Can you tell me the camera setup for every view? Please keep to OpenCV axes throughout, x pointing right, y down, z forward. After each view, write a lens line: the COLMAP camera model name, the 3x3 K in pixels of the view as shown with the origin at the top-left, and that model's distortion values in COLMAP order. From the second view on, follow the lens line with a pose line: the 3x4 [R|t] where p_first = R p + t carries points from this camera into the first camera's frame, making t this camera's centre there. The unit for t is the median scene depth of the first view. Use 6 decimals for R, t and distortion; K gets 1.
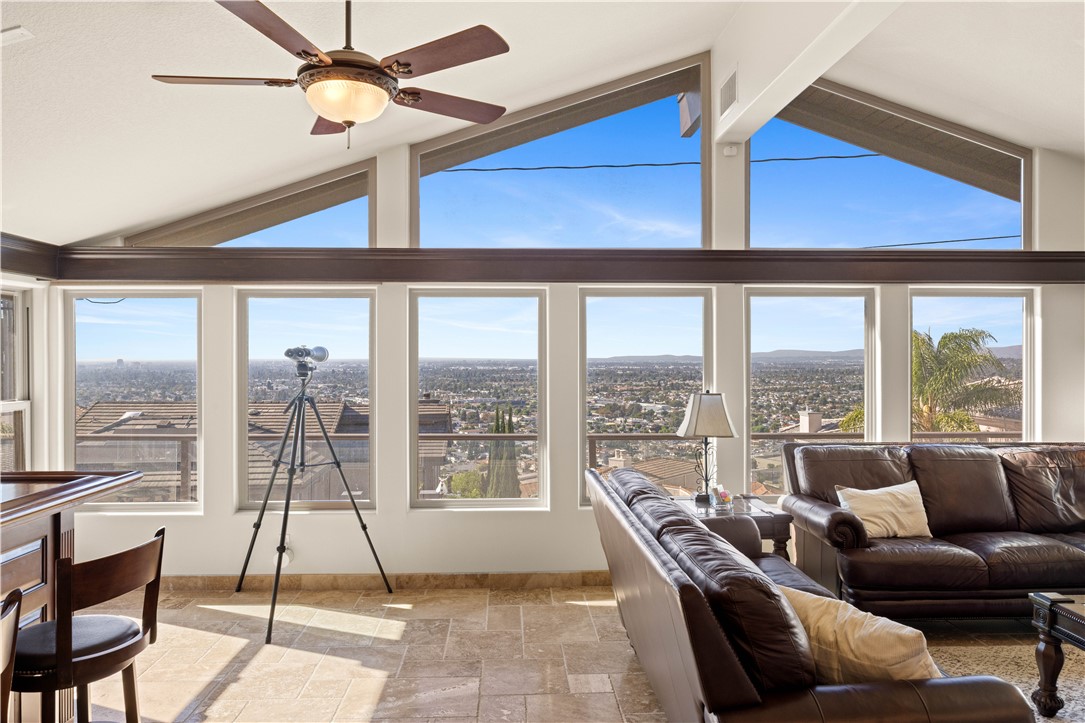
lens RADIAL K [[755.8, 0, 540.9], [0, 755.8, 356.6], [0, 0, 1]] dist [-0.003545, 0.002161]
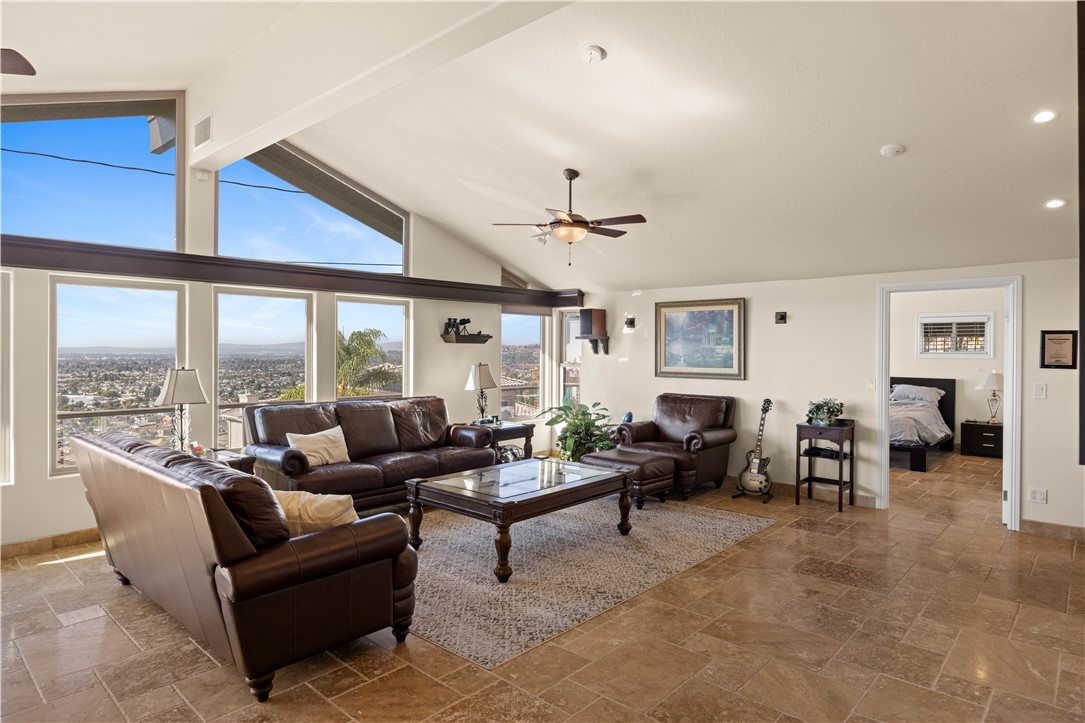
lens RADIAL K [[620.6, 0, 543.8], [0, 620.6, 350.5], [0, 0, 1]] dist [-0.013426, 0.000507]
pose [[0.703489, 0.004706, 0.710691, -0.081766], [-0.006161, 0.999981, -0.000523, 0.014333], [-0.710680, -0.004011, 0.703504, -0.129967]]
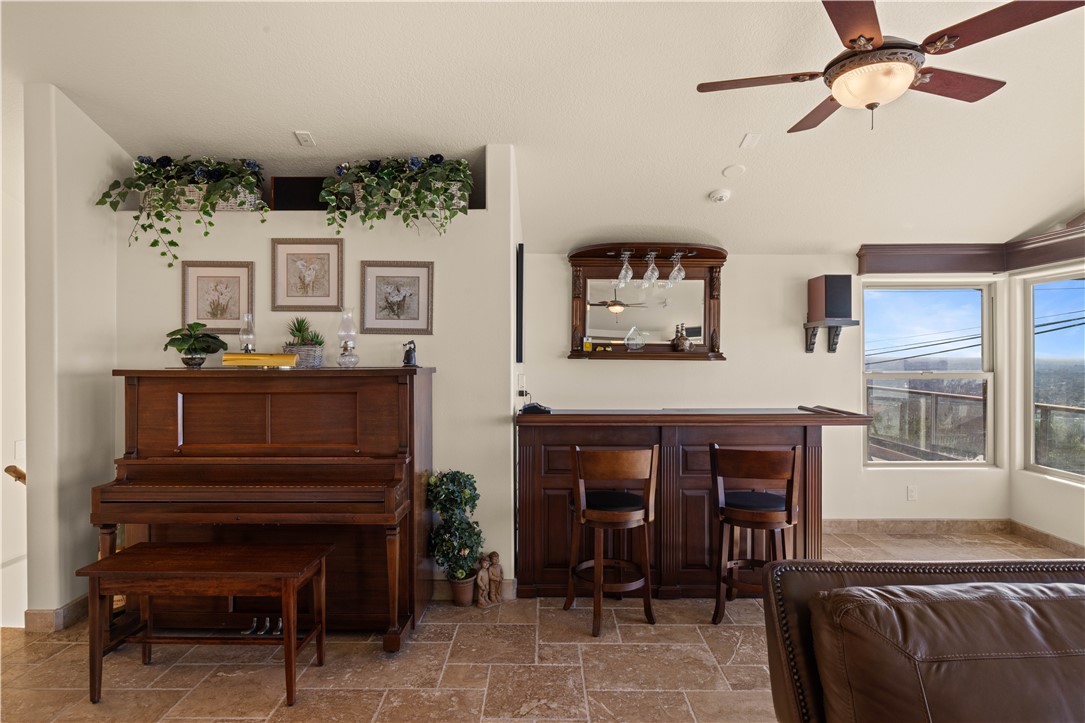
lens RADIAL K [[613.3, 0, 540.6], [0, 613.3, 354.1], [0, 0, 1]] dist [0.002311, 0.000207]
pose [[-0.051974, 0.002051, -0.998646, 0.364829], [-0.001792, 0.999996, 0.002147, 0.027812], [0.998647, 0.001902, -0.051970, 0.311298]]
